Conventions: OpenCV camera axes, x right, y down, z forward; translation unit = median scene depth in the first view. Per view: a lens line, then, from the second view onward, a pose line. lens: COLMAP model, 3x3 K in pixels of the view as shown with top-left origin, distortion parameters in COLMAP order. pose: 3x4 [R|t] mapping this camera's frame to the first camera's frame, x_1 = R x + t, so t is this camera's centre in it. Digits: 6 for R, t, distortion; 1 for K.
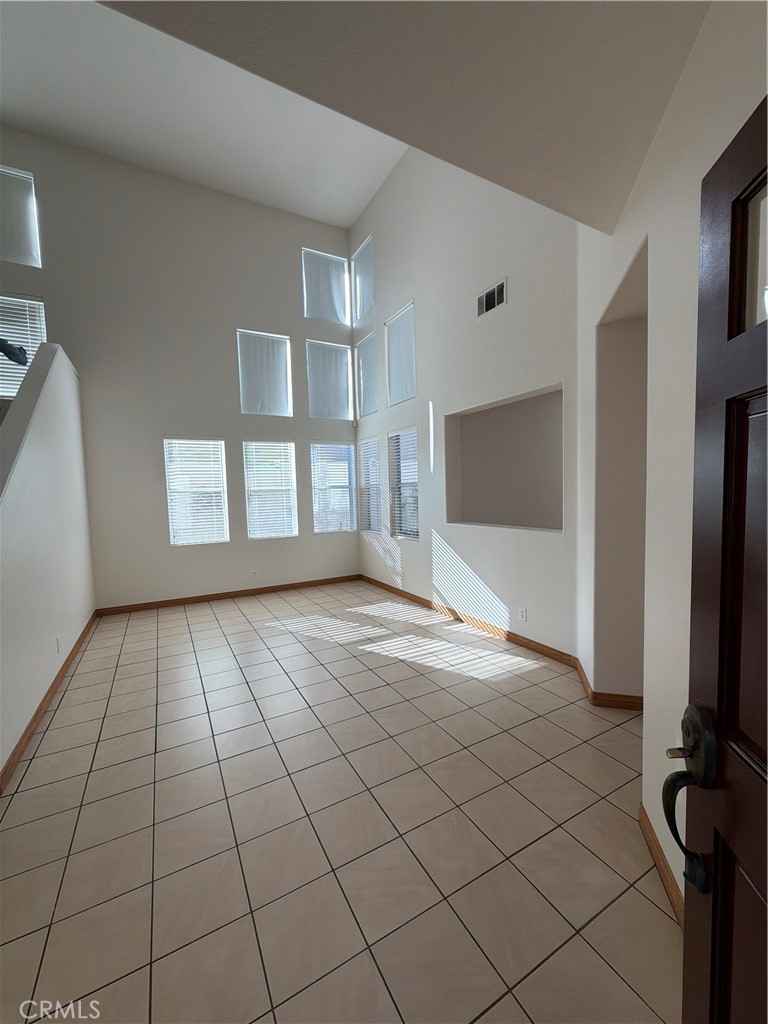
lens RADIAL K [[404.9, 0, 381.8], [0, 404.9, 515.2], [0, 0, 1]] dist [-0.001608, -0.000205]
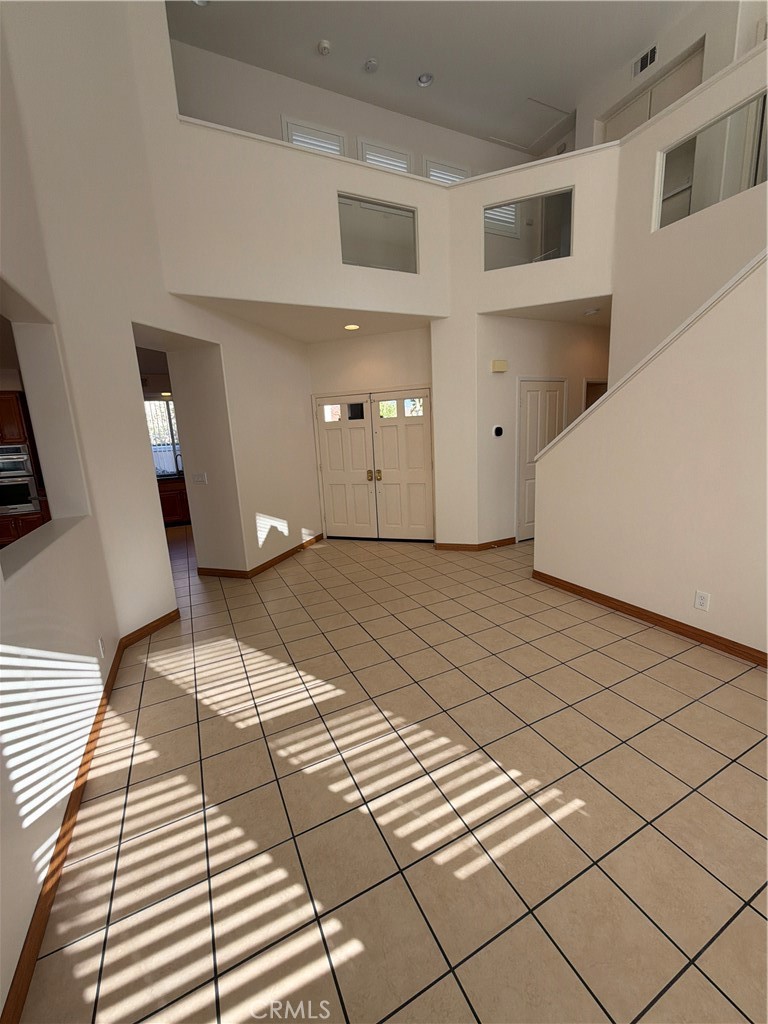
lens RADIAL K [[434.9, 0, 403.7], [0, 434.9, 523.0], [0, 0, 1]] dist [-0.000293, -0.000002]
pose [[-0.997164, 0.072329, 0.020777, -0.153600], [0.075254, 0.959297, 0.272188, -0.092533], [-0.000245, 0.272979, -0.962020, 1.308049]]
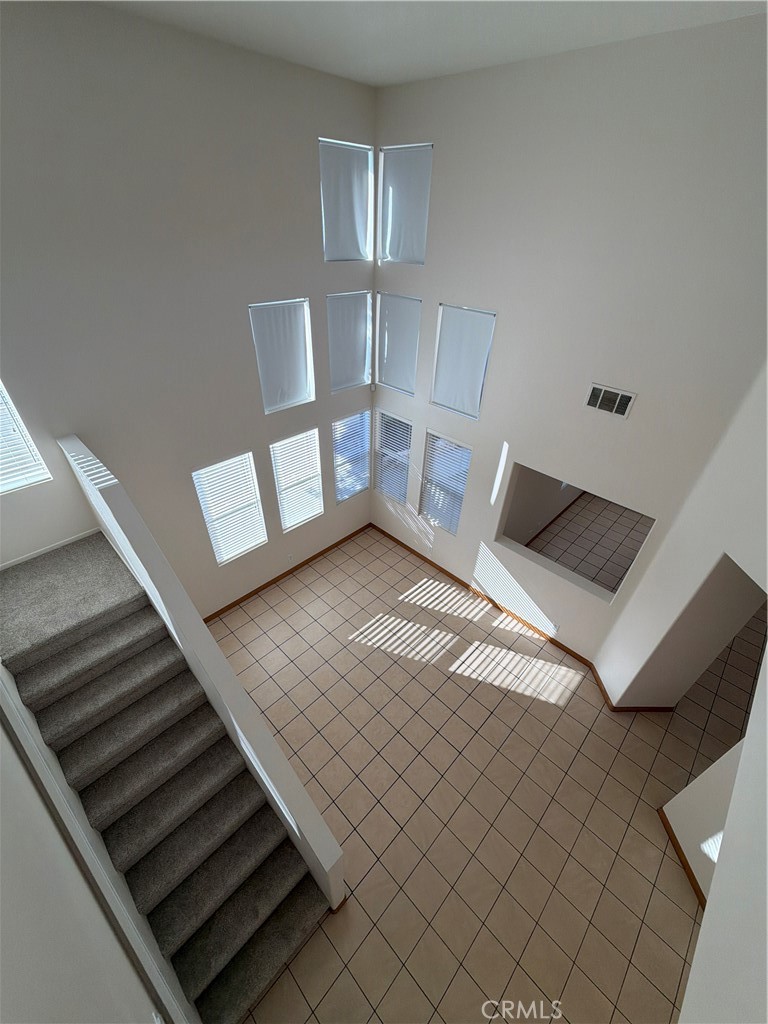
lens RADIAL K [[423.7, 0, 381.9], [0, 423.7, 510.3], [0, 0, 1]] dist [0.063709, -0.000061]
pose [[0.955850, -0.128591, 0.264224, -0.478029], [-0.028796, 0.853852, 0.519719, -0.700576], [-0.292439, -0.504382, 0.812452, 0.145779]]
